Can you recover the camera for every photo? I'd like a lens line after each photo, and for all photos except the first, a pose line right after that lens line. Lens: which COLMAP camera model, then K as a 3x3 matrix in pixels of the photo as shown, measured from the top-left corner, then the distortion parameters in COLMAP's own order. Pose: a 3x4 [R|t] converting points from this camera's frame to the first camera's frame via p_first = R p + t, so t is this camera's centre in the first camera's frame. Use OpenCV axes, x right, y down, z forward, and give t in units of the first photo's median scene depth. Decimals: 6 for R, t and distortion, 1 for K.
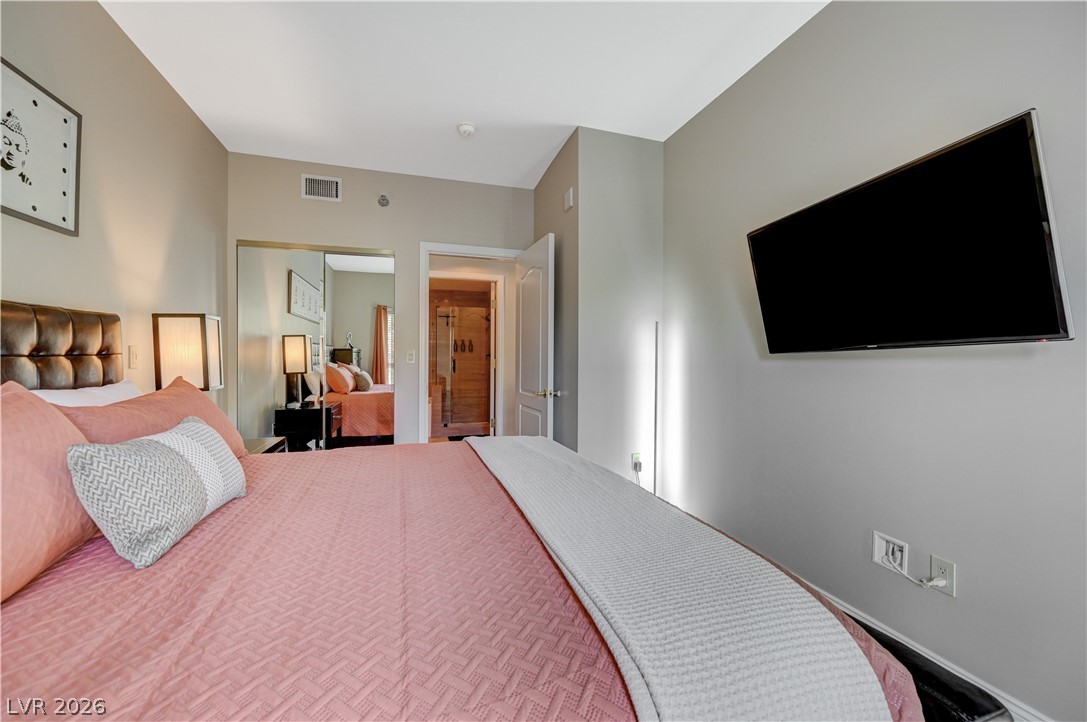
lens RADIAL K [[431.0, 0, 543.5], [0, 431.0, 361.4], [0, 0, 1]] dist [0.001273, 0.000005]
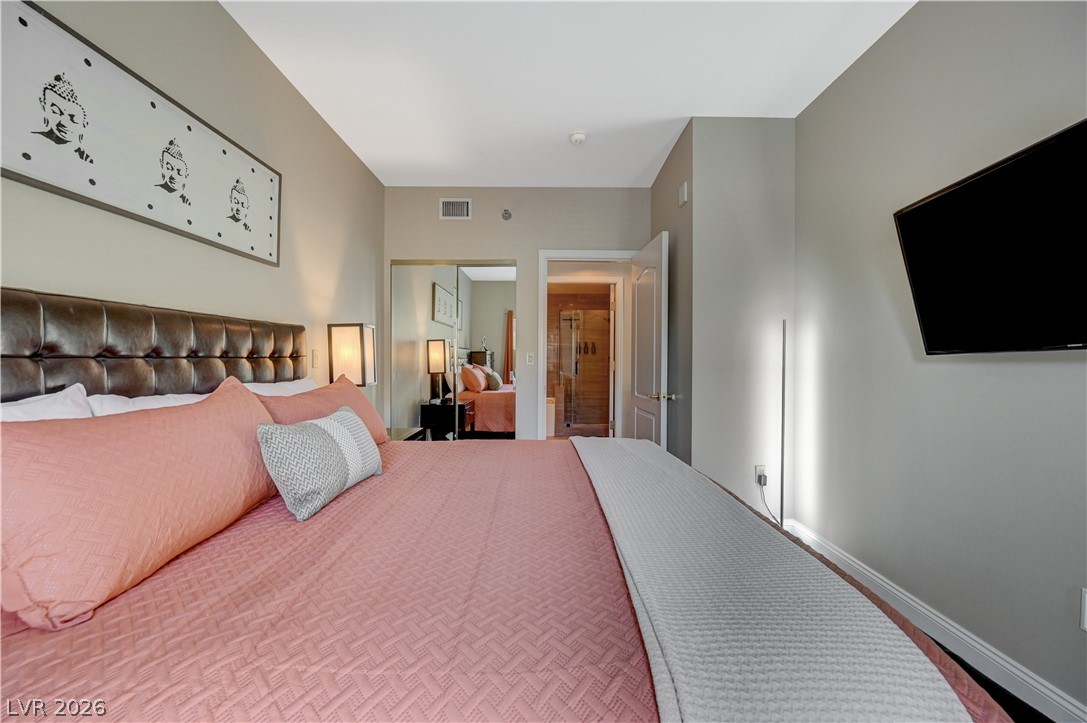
lens RADIAL K [[431.0, 0, 542.1], [0, 431.0, 363.4], [0, 0, 1]] dist [0.001273, 0.000005]
pose [[0.953957, 0.004195, -0.299915, 0.075105], [-0.004182, 0.999991, 0.000686, 0.000145], [0.299915, 0.000600, 0.953966, -0.011420]]
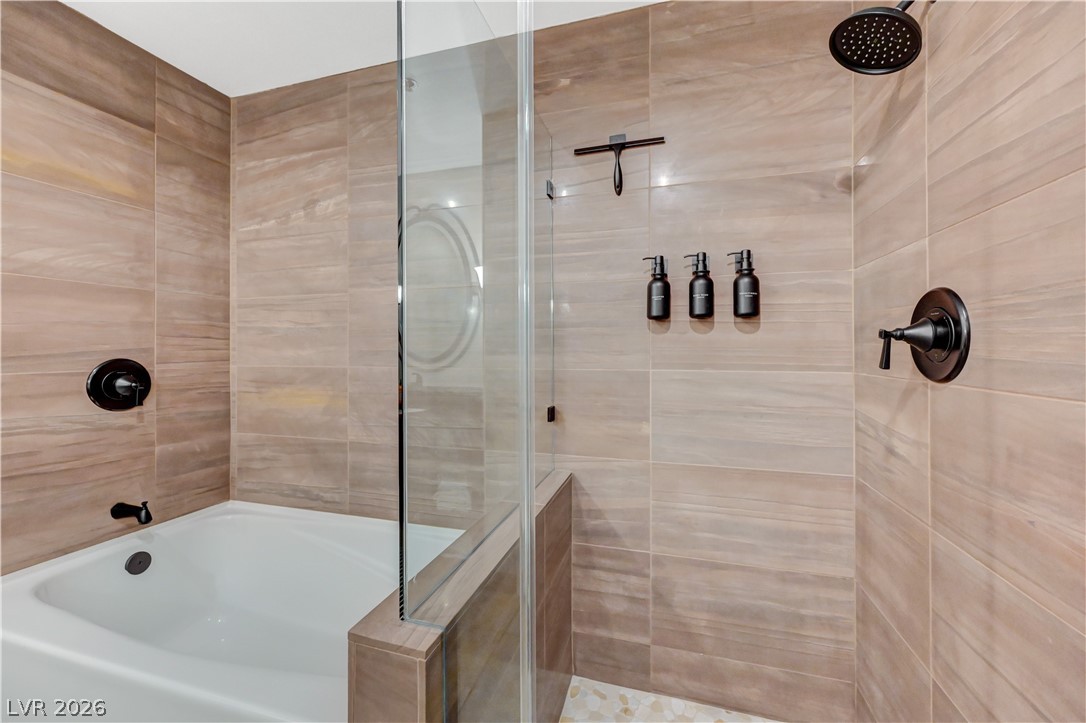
lens RADIAL K [[432.3, 0, 547.1], [0, 432.3, 347.7], [0, 0, 1]] dist [-0.003371, -0.000637]
pose [[0.829054, -0.005984, -0.559136, -0.525864], [-0.001887, 0.999907, -0.013499, -0.023928], [0.559165, 0.012246, 0.828966, 3.083863]]
